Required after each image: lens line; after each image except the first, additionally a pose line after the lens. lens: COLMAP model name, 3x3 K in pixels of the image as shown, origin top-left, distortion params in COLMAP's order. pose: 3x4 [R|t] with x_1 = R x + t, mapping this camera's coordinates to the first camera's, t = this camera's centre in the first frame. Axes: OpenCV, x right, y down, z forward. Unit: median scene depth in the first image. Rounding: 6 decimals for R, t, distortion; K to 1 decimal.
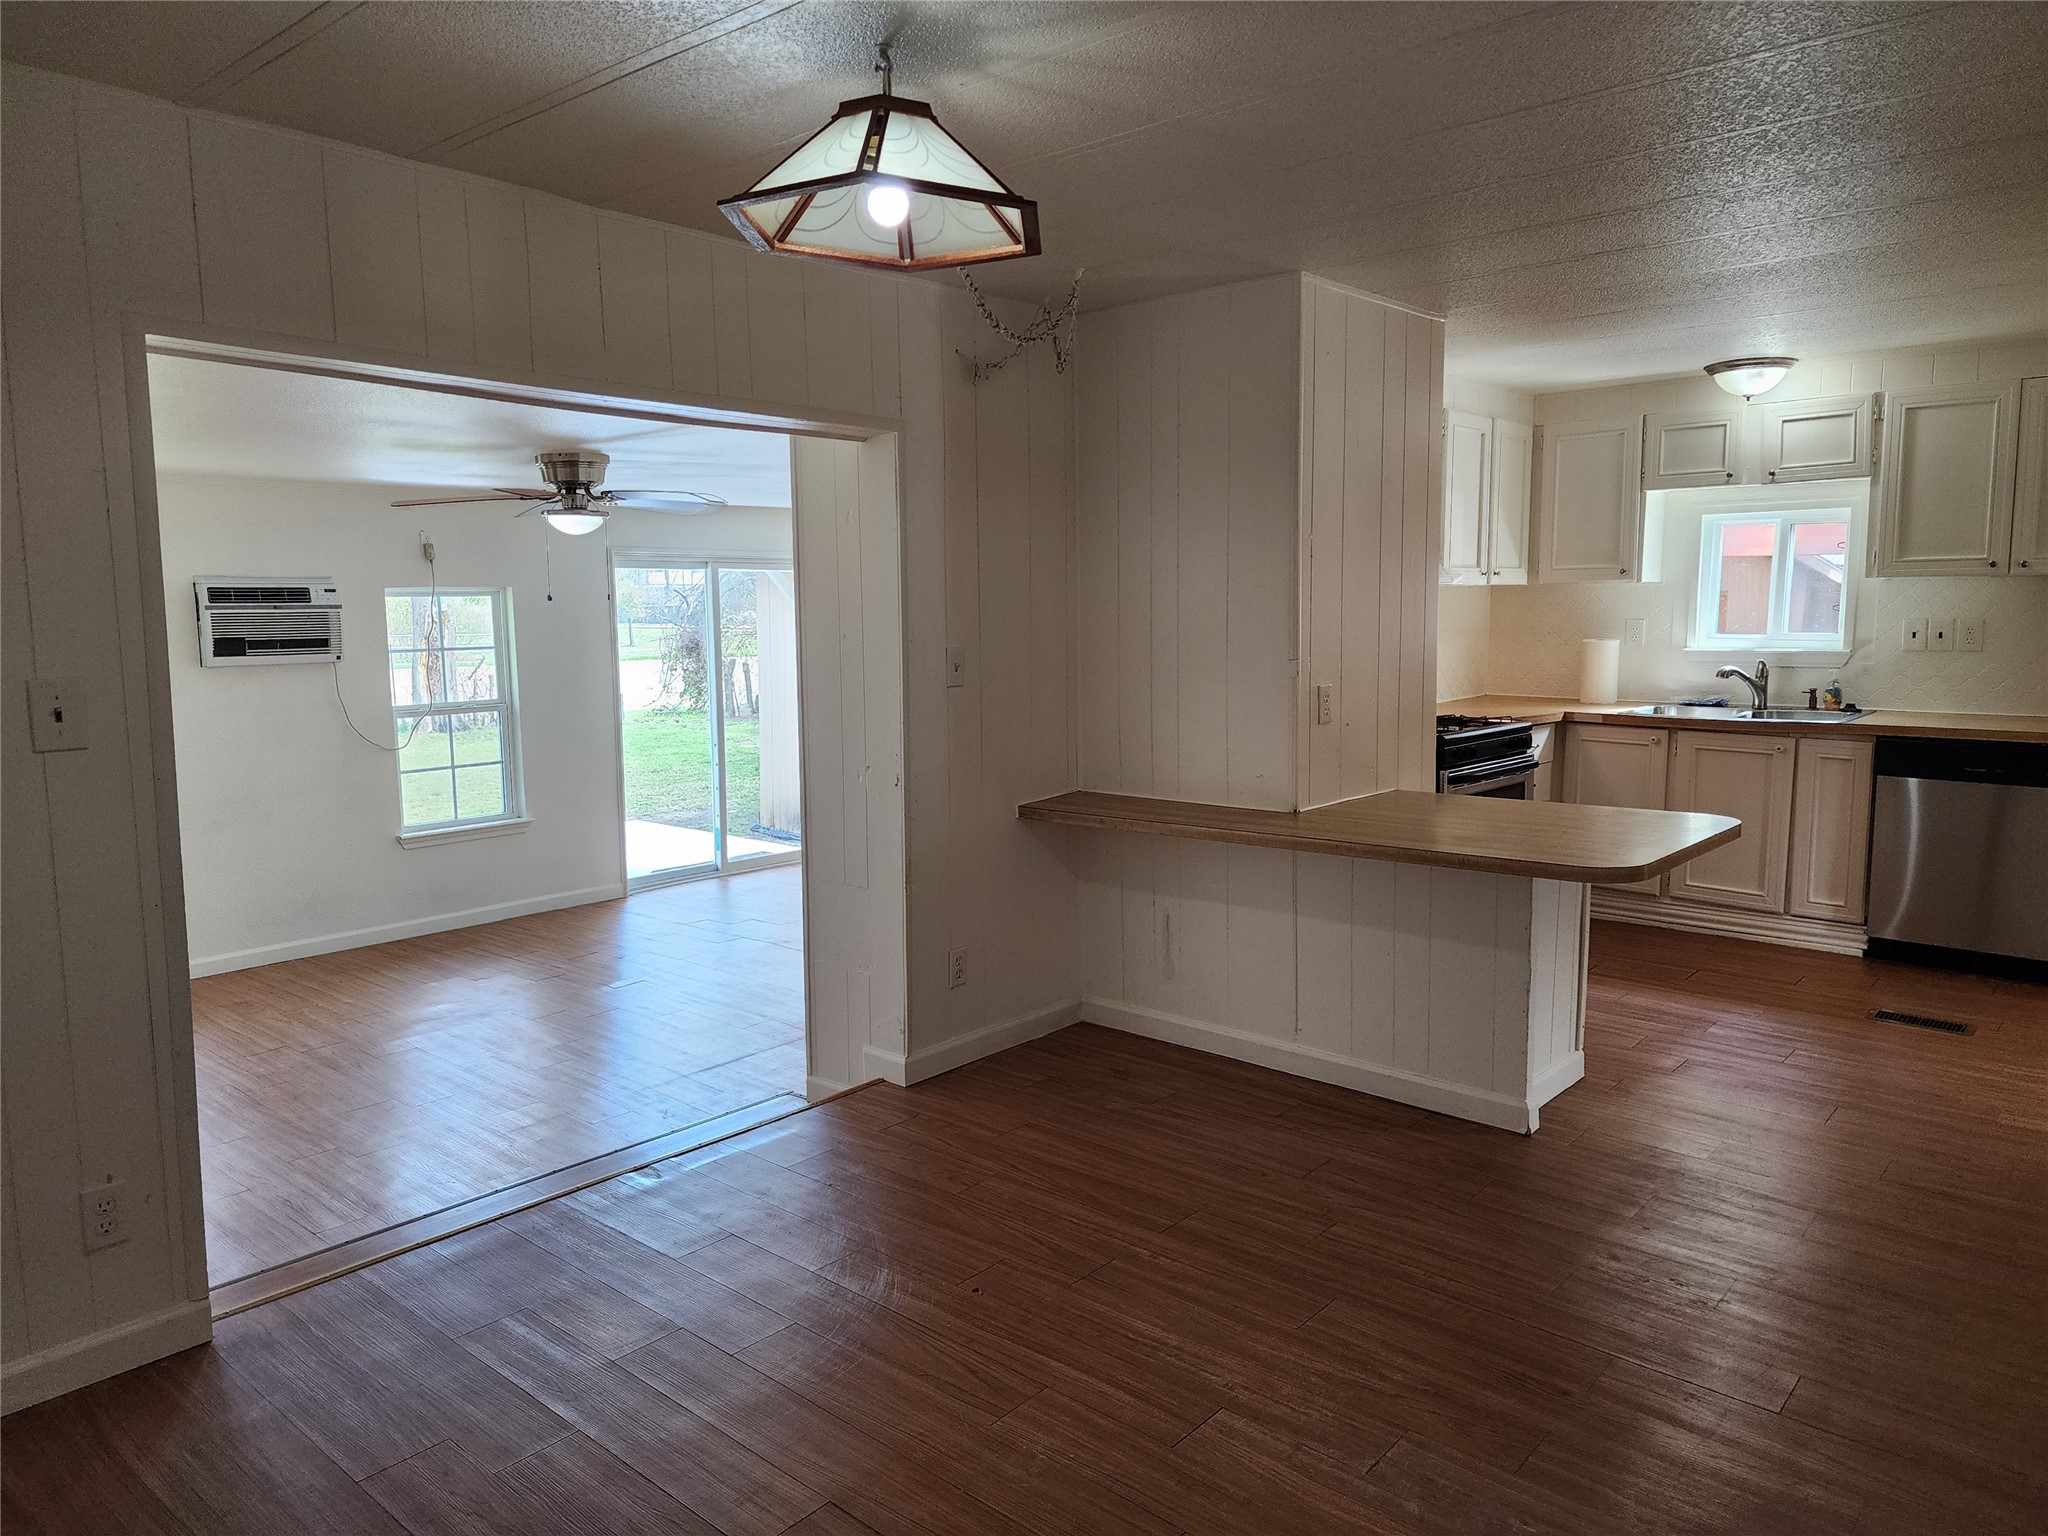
lens RADIAL K [[1379.6, 0, 1016.6], [0, 1379.6, 764.1], [0, 0, 1]] dist [0.019201, -0.008666]
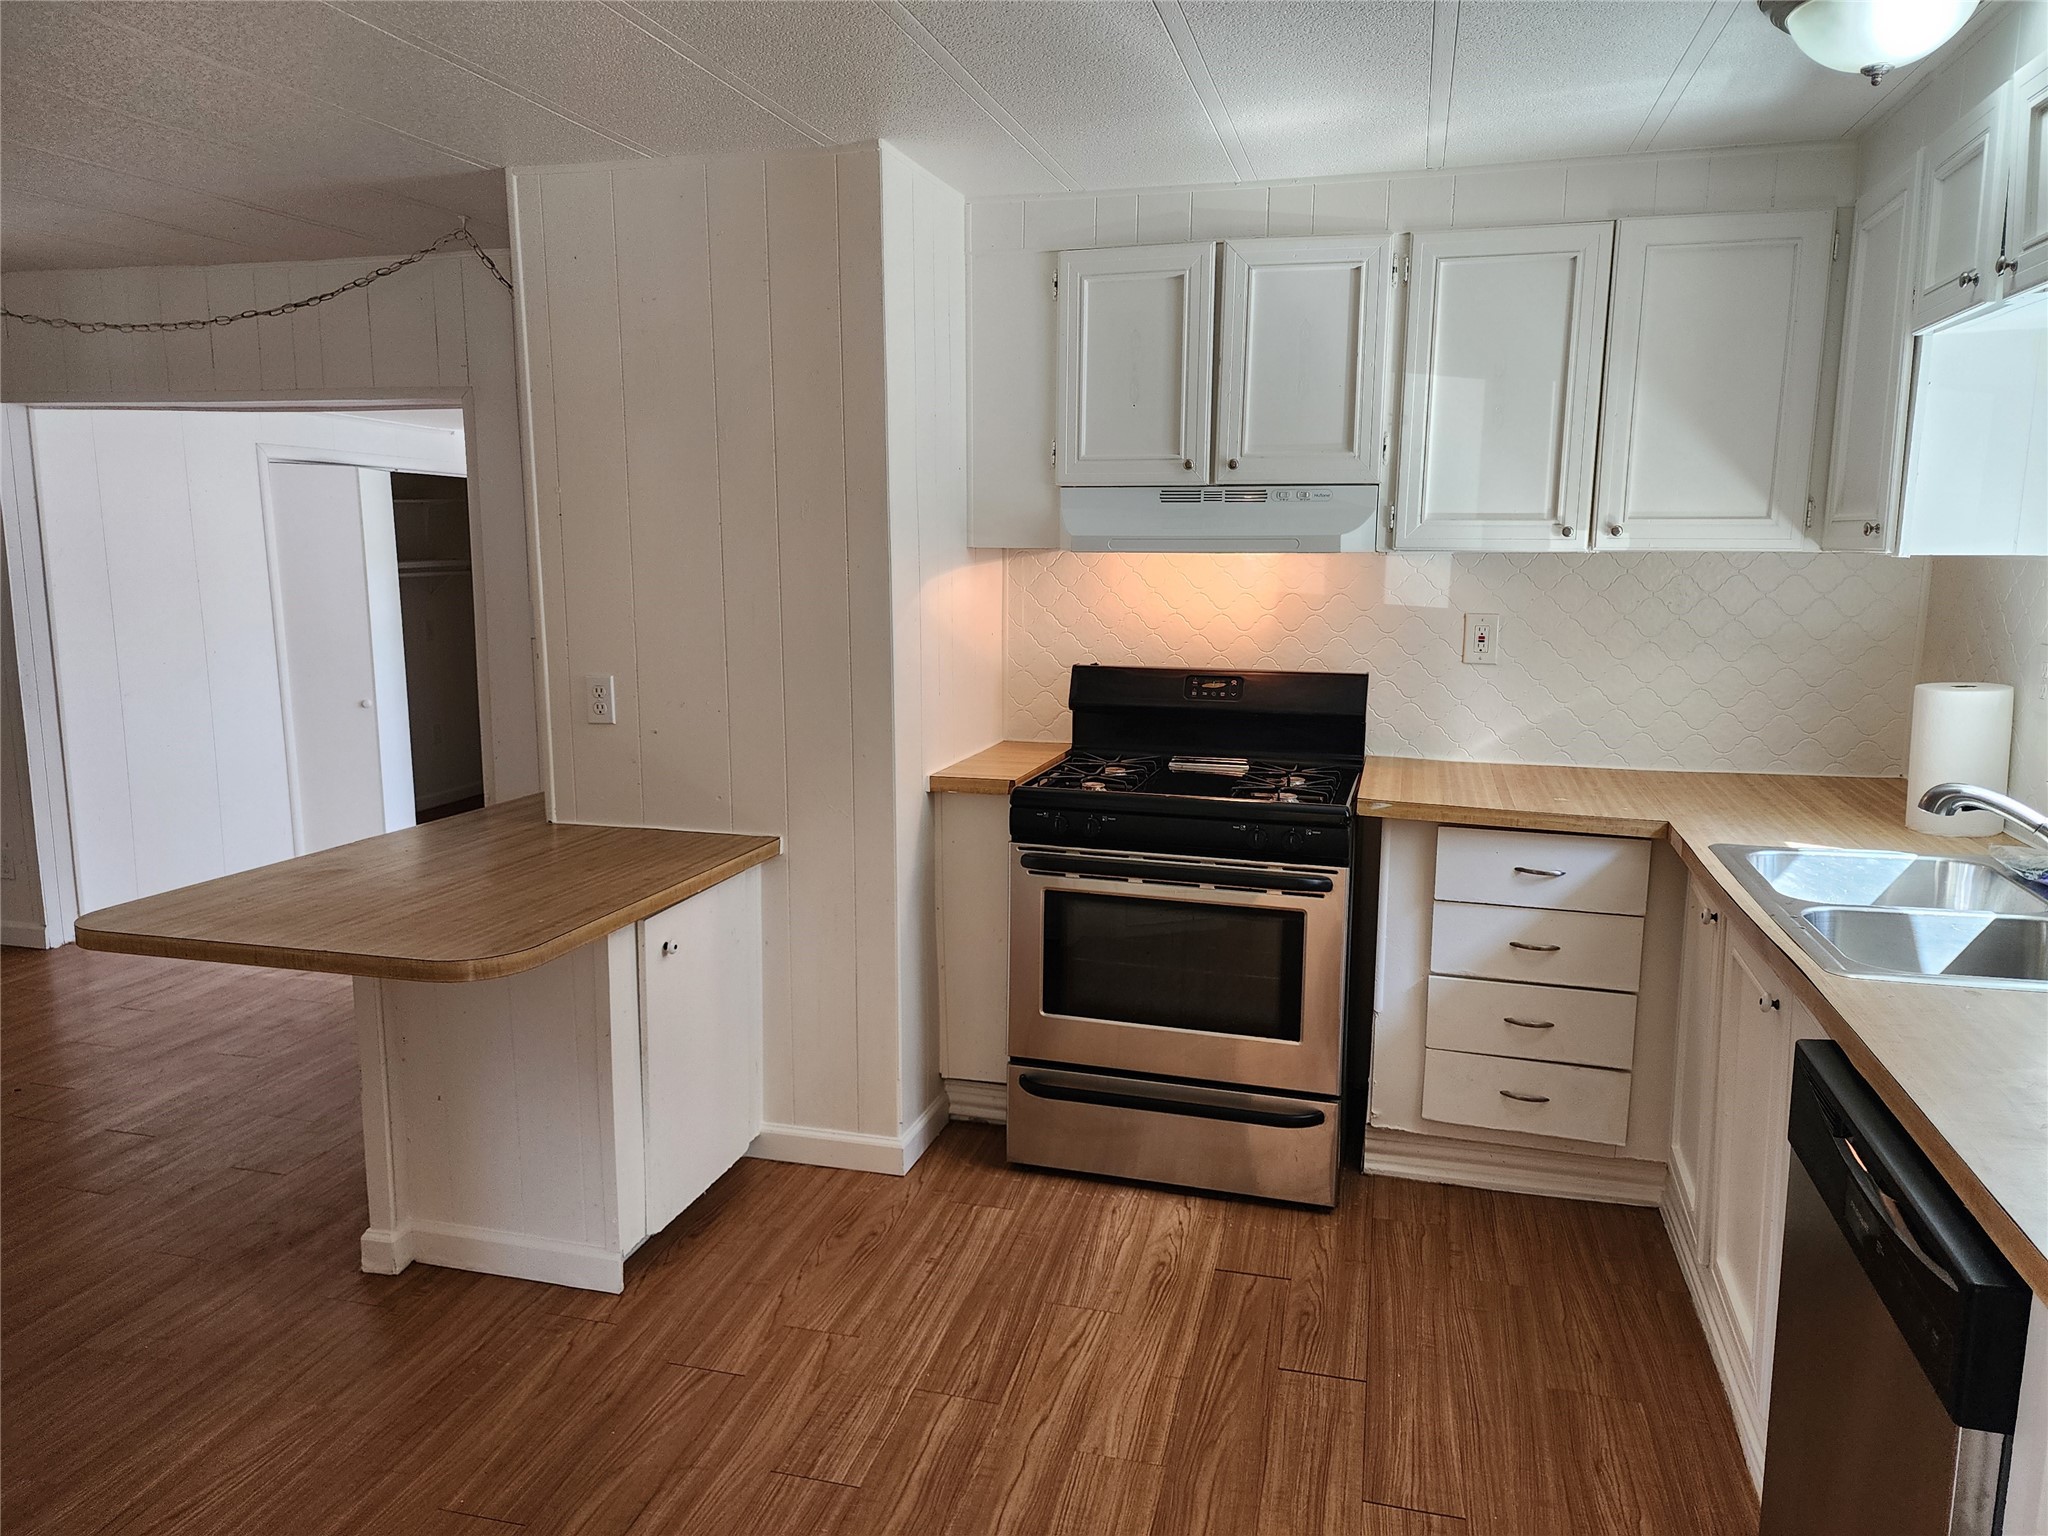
lens RADIAL K [[1379.6, 0, 1021.6], [0, 1379.6, 755.3], [0, 0, 1]] dist [0.019201, -0.008666]
pose [[0.446504, 0.151559, -0.881852, 0.710171], [-0.117077, 0.986973, 0.110347, -0.086236], [0.887089, 0.053975, 0.458432, 0.576052]]
